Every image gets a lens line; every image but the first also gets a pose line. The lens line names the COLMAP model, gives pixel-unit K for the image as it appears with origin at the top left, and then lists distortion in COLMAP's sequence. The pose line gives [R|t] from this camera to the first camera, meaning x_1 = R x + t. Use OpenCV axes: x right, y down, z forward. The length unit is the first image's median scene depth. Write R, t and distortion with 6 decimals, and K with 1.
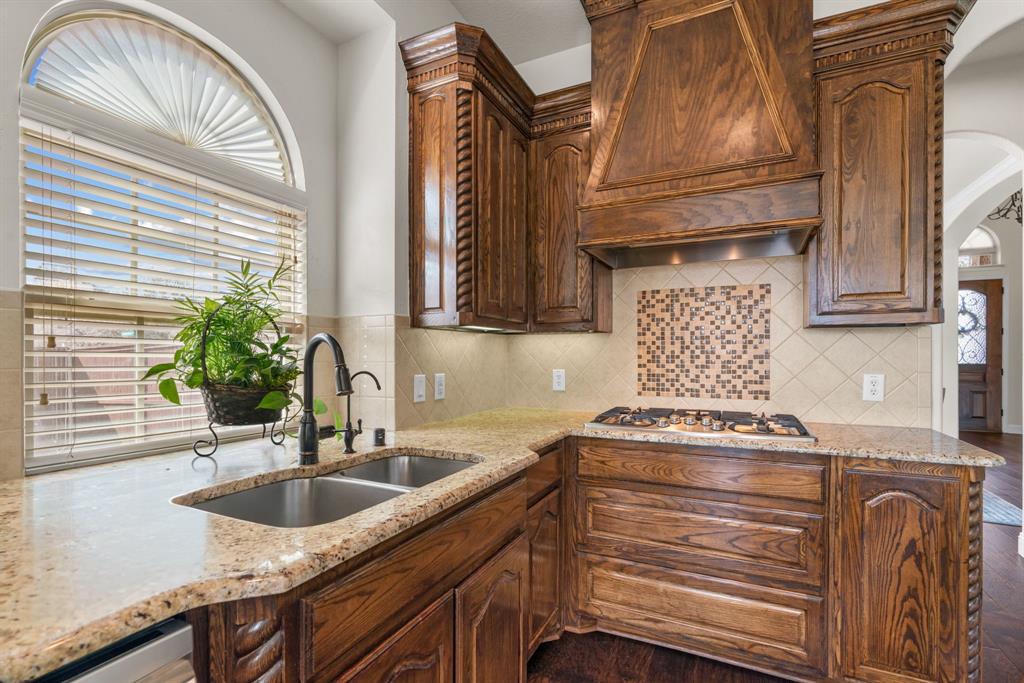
lens RADIAL K [[468.1, 0, 525.6], [0, 468.1, 355.2], [0, 0, 1]] dist [-0.003520, 0.000206]
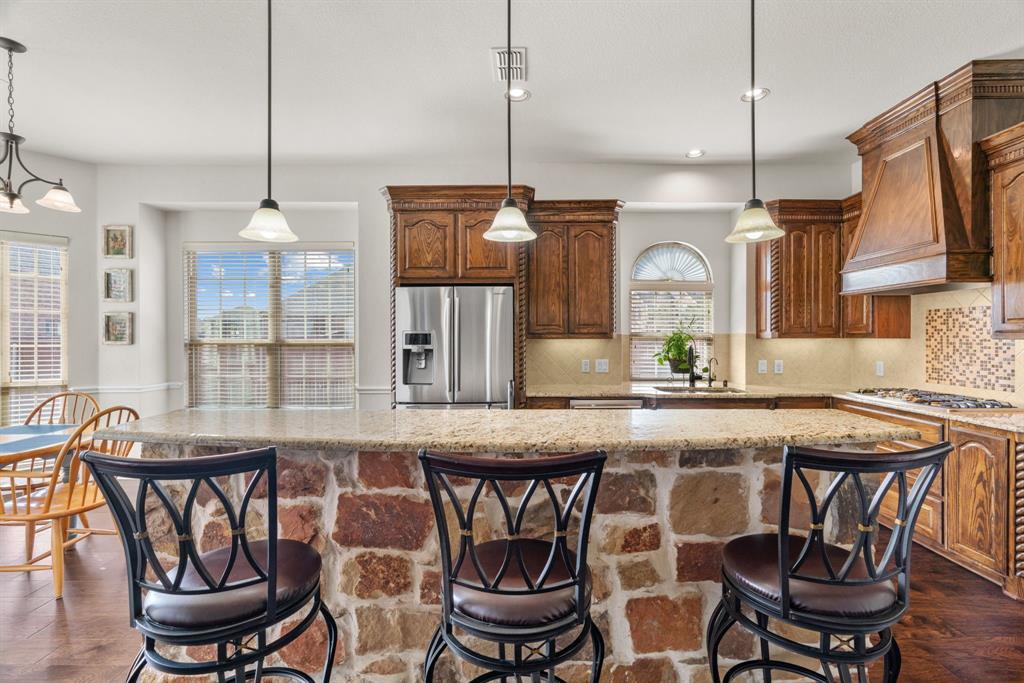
lens RADIAL K [[468.1, 0, 514.4], [0, 468.1, 343.8], [0, 0, 1]] dist [-0.003520, 0.000206]
pose [[0.429247, 0.015336, -0.903057, 1.090623], [0.001813, 0.999839, 0.017842, -0.066431], [0.903185, -0.009296, 0.429150, -0.831531]]
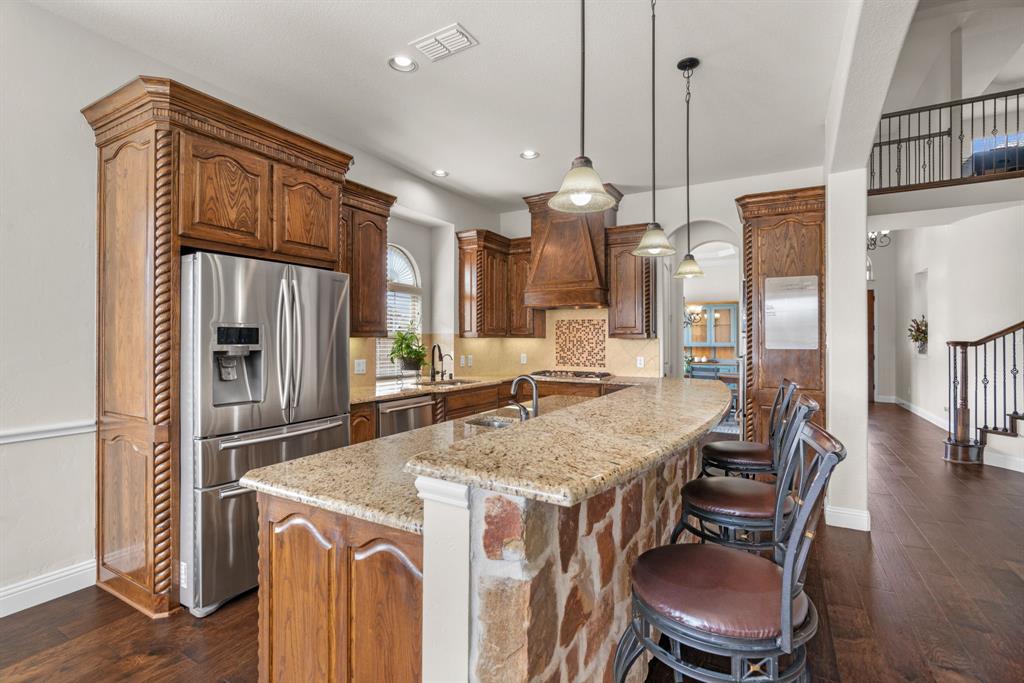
lens RADIAL K [[468.1, 0, 521.4], [0, 468.1, 341.8], [0, 0, 1]] dist [-0.003520, 0.000206]
pose [[0.997428, 0.005294, -0.071476, 0.258224], [-0.004675, 0.999950, 0.008830, -0.054498], [0.071519, -0.008473, 0.997403, -1.426550]]
